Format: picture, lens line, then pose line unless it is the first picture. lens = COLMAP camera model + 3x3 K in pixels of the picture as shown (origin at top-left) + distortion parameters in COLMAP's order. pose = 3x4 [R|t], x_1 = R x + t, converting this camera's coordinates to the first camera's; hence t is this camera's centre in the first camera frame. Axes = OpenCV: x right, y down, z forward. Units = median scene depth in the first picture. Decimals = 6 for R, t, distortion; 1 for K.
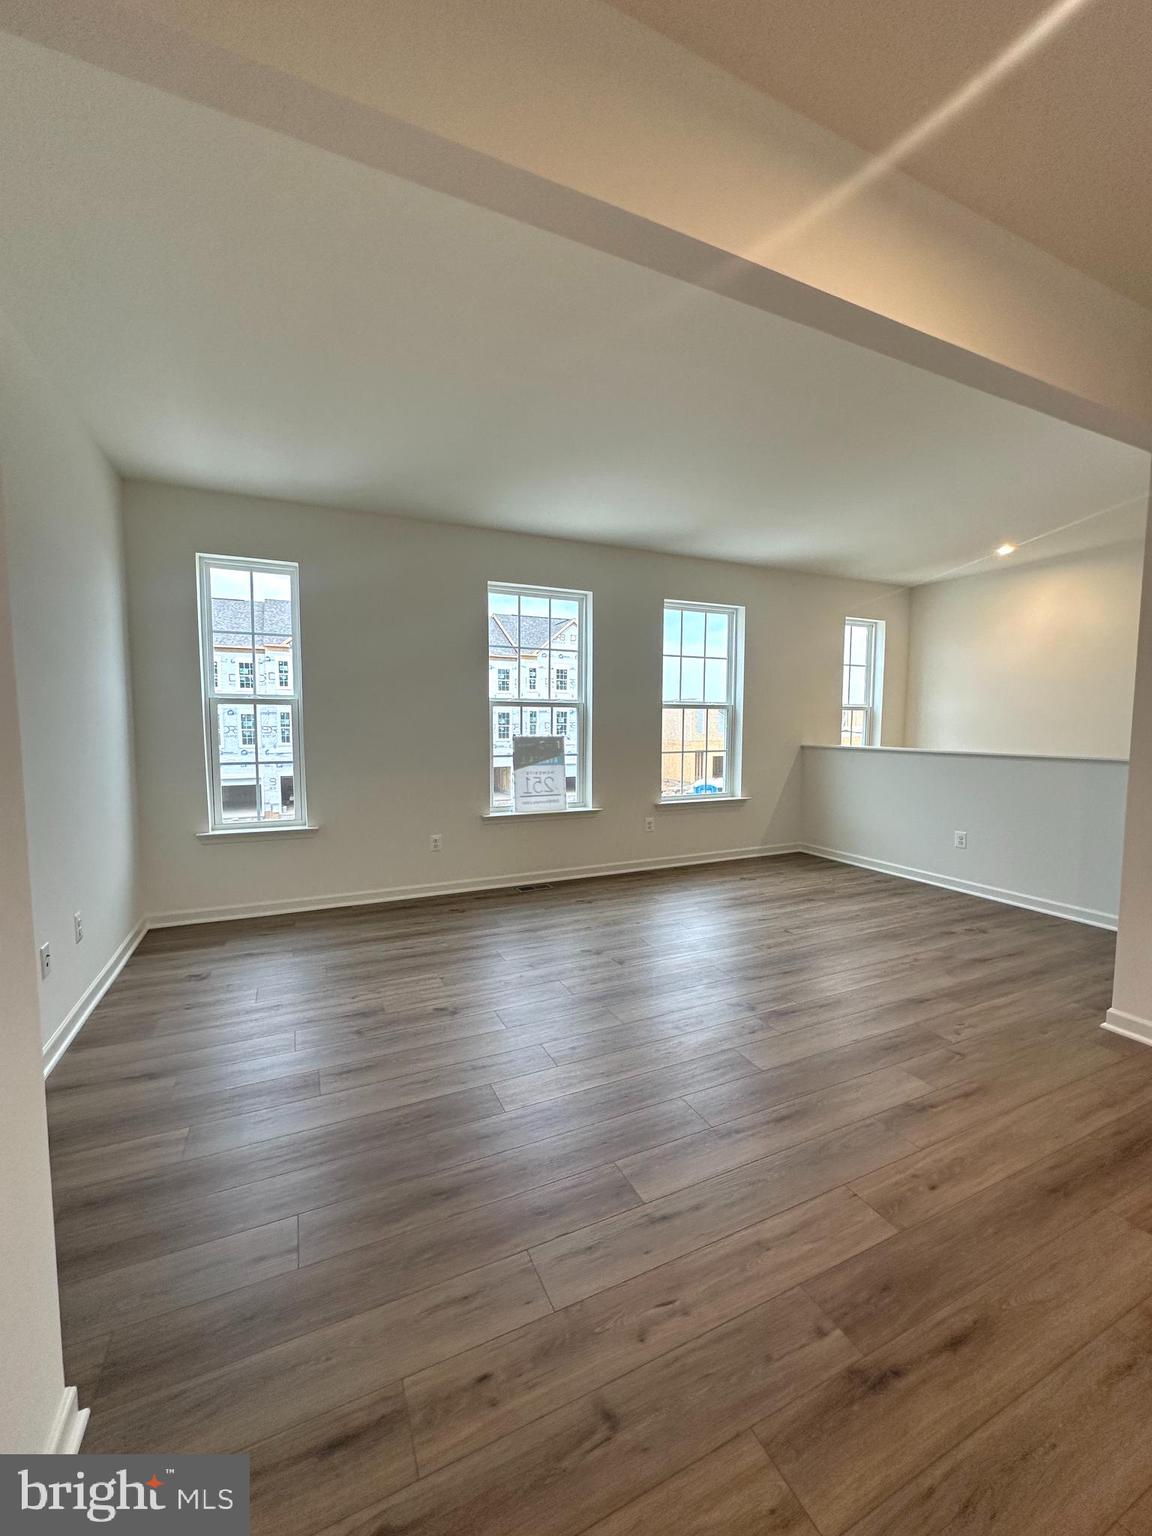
lens RADIAL K [[611.7, 0, 578.8], [0, 611.7, 767.5], [0, 0, 1]] dist [-0.003030, 0.000156]
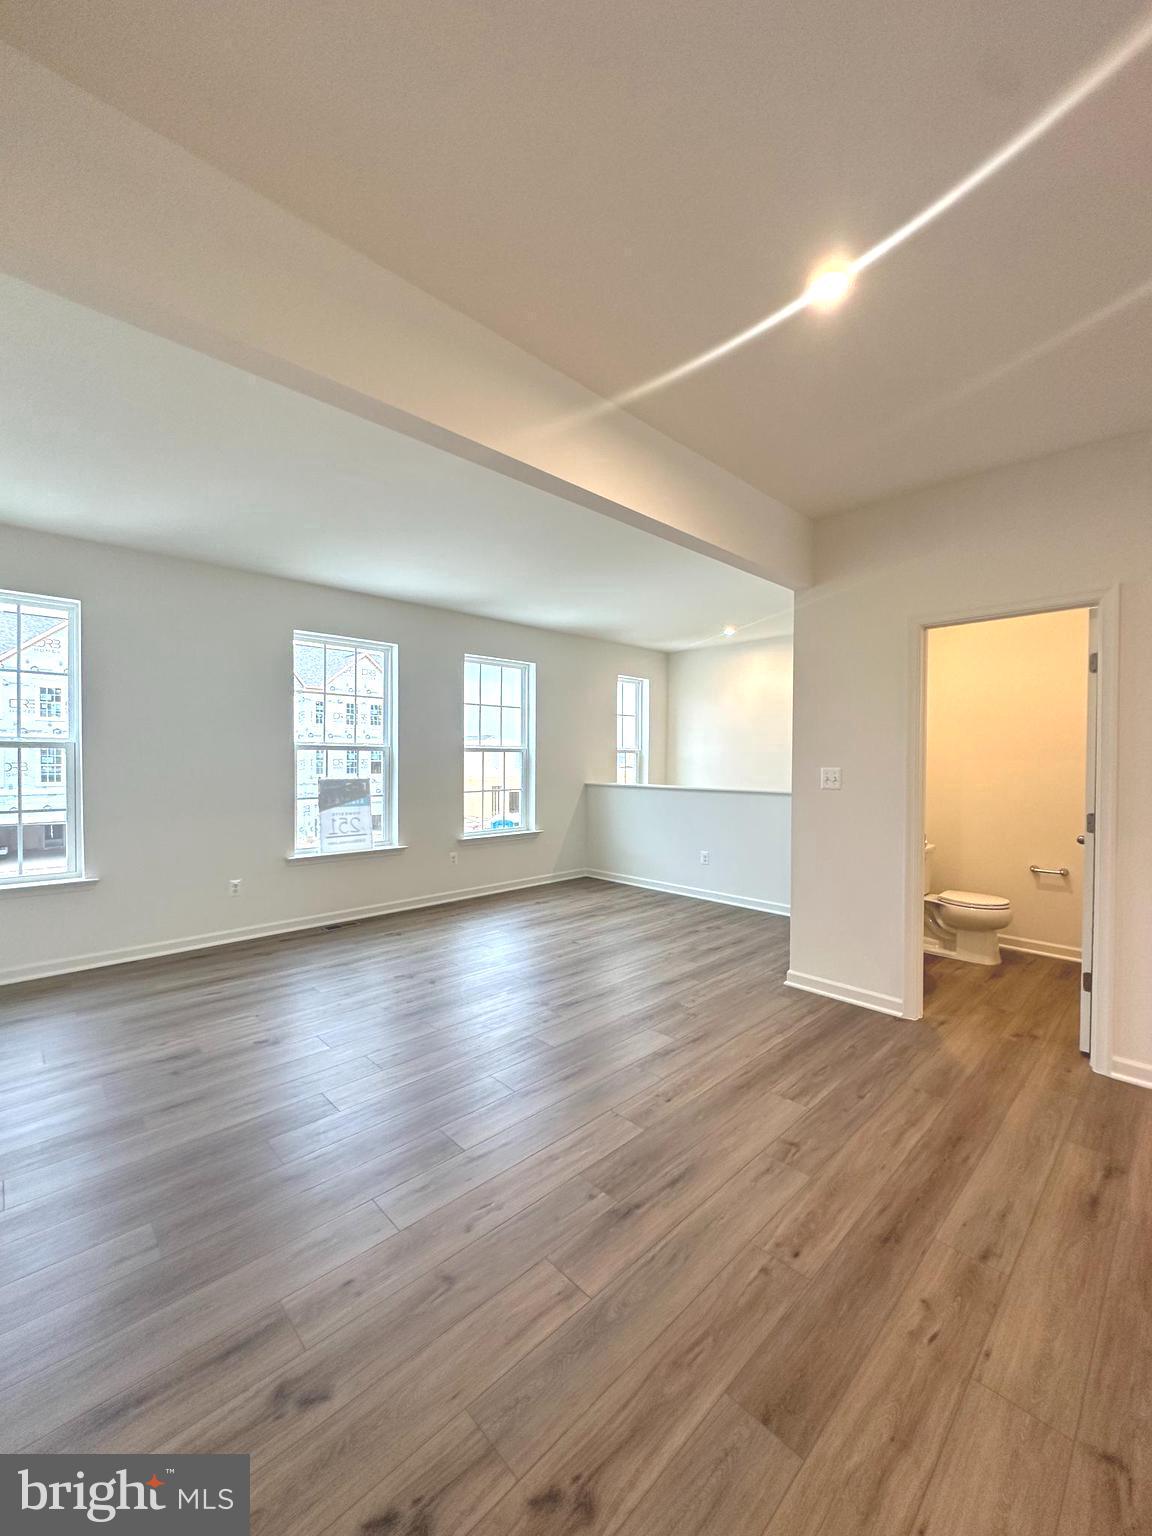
lens RADIAL K [[611.7, 0, 578.8], [0, 611.7, 767.5], [0, 0, 1]] dist [-0.003030, 0.000156]
pose [[0.945999, -0.002096, 0.324164, -0.032780], [0.020859, 0.998300, -0.054418, -0.005529], [-0.323499, 0.058241, 0.944434, -0.136750]]
